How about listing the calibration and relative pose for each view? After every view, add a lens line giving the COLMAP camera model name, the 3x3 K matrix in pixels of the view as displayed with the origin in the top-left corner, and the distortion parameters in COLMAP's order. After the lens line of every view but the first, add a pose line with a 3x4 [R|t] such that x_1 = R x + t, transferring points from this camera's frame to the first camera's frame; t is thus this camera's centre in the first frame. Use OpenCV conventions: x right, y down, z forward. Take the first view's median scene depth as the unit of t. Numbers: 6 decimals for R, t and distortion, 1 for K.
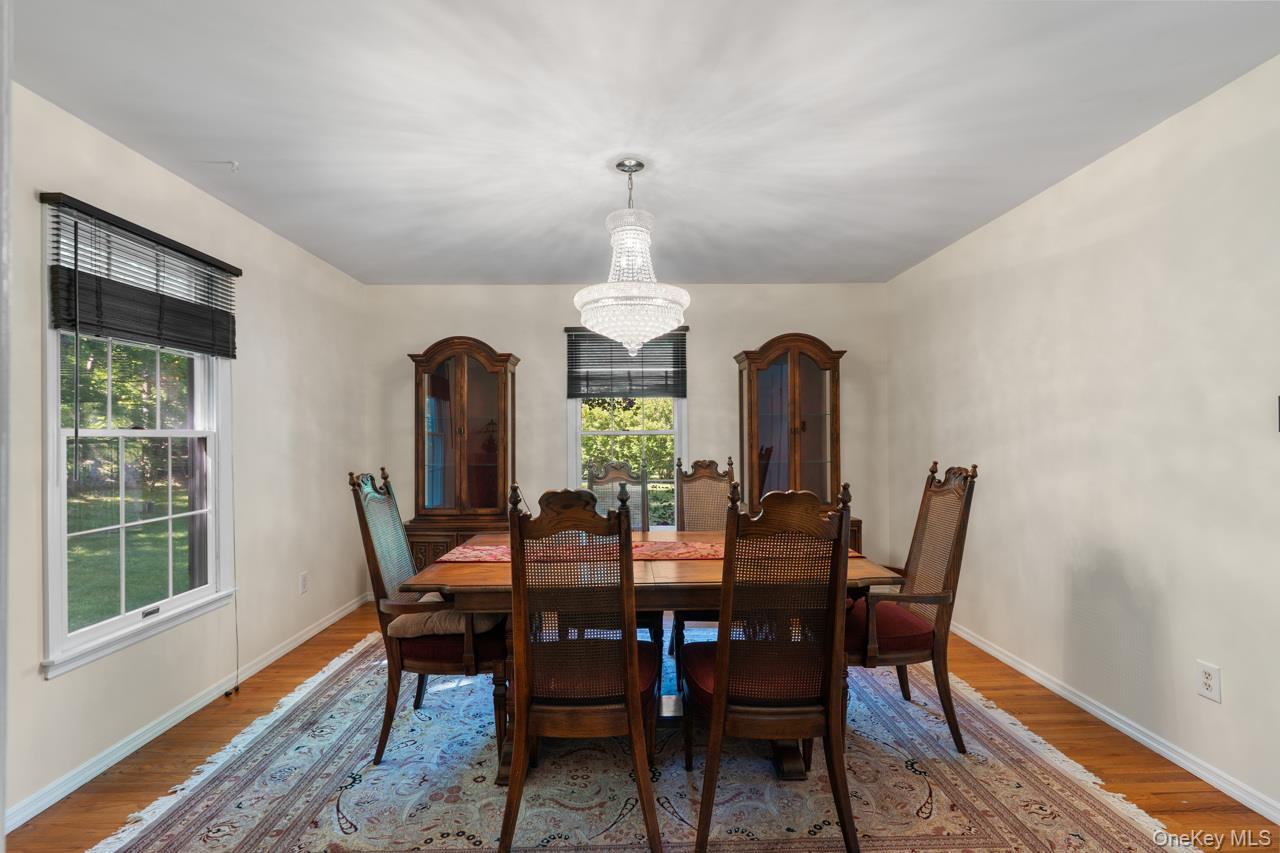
lens RADIAL K [[599.3, 0, 638.9], [0, 599.3, 432.8], [0, 0, 1]] dist [-0.004714, -0.000432]
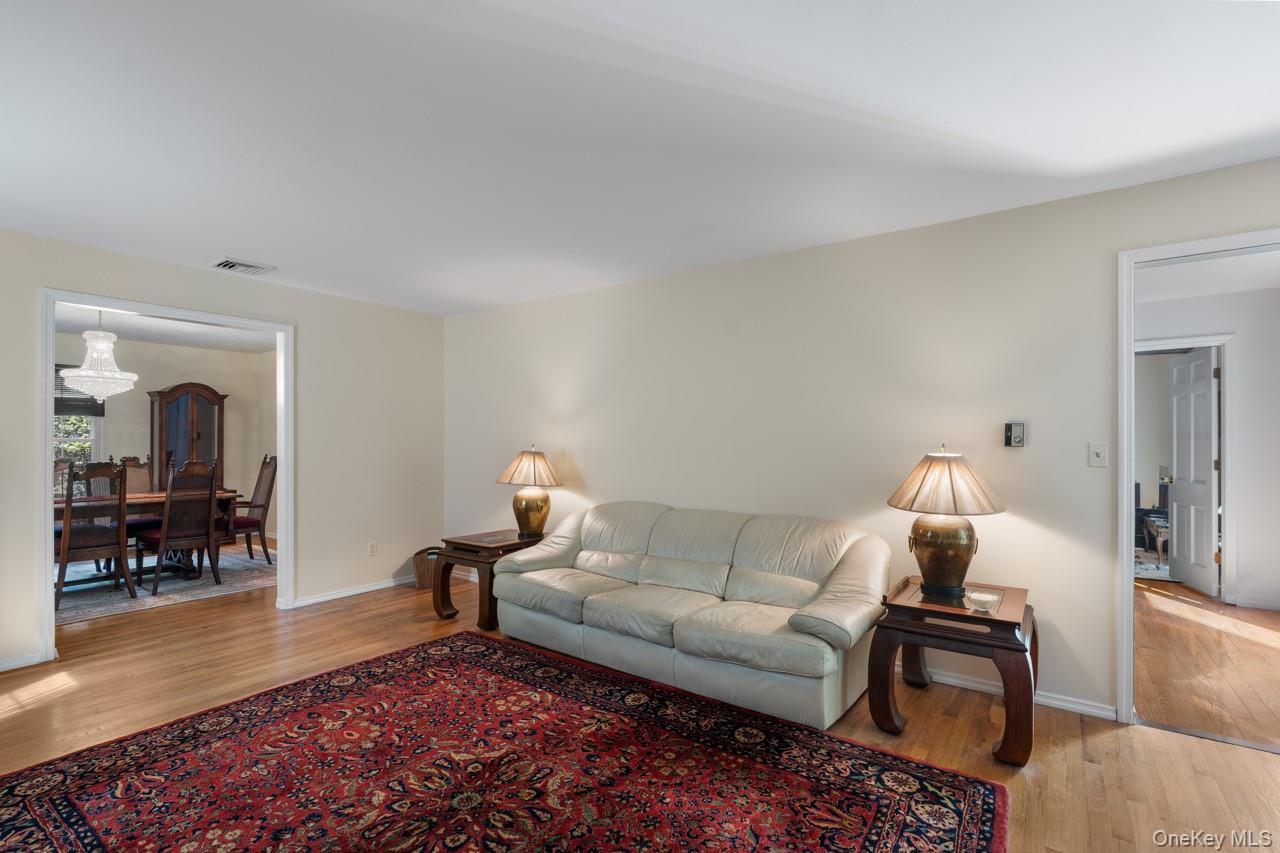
lens RADIAL K [[599.3, 0, 639.7], [0, 599.3, 434.9], [0, 0, 1]] dist [-0.004714, -0.000432]
pose [[0.614396, 0.017073, 0.788813, -0.337642], [-0.010390, 0.999854, -0.013548, -0.008222], [-0.788929, 0.000128, 0.614484, -1.178022]]
